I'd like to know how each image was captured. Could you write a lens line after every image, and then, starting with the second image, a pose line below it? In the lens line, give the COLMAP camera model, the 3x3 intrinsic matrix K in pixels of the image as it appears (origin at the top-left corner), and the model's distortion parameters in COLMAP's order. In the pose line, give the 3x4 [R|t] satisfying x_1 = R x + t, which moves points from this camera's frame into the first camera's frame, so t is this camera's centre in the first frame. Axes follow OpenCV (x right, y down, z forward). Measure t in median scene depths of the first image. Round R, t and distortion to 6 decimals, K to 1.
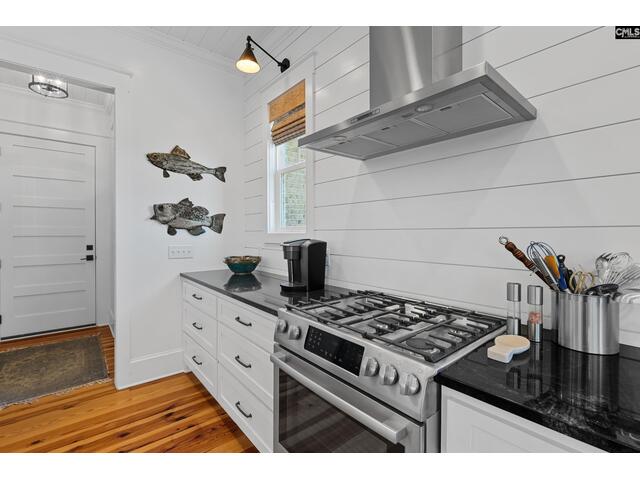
lens RADIAL K [[293.5, 0, 320.2], [0, 293.5, 235.9], [0, 0, 1]] dist [-0.003145, 0.001366]
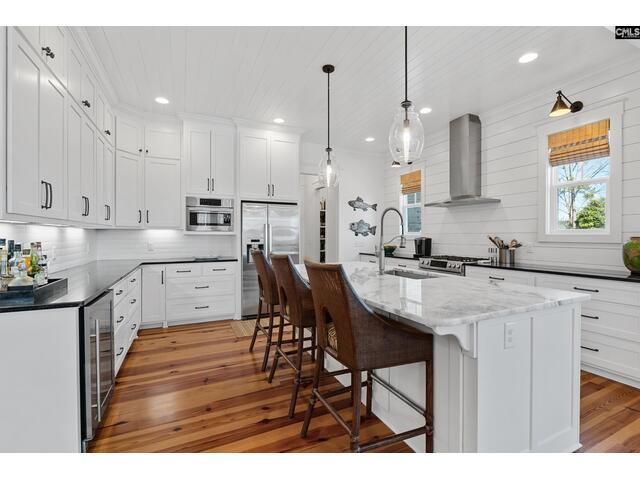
lens RADIAL K [[293.5, 0, 319.7], [0, 293.5, 238.5], [0, 0, 1]] dist [-0.003145, 0.001366]
pose [[0.966168, 0.001255, -0.257911, -0.212373], [-0.001168, 0.999999, 0.000492, 0.017451], [0.257911, -0.000174, 0.966169, -1.398639]]
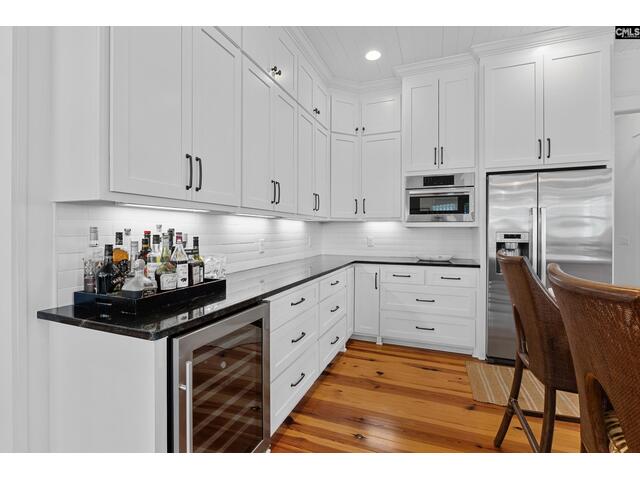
lens RADIAL K [[293.5, 0, 321.1], [0, 293.5, 231.7], [0, 0, 1]] dist [-0.003145, 0.001366]
pose [[0.481336, -0.000599, -0.876536, -0.455639], [-0.008489, 0.999950, -0.005345, 0.027103], [0.876495, 0.010014, 0.481307, -0.886152]]
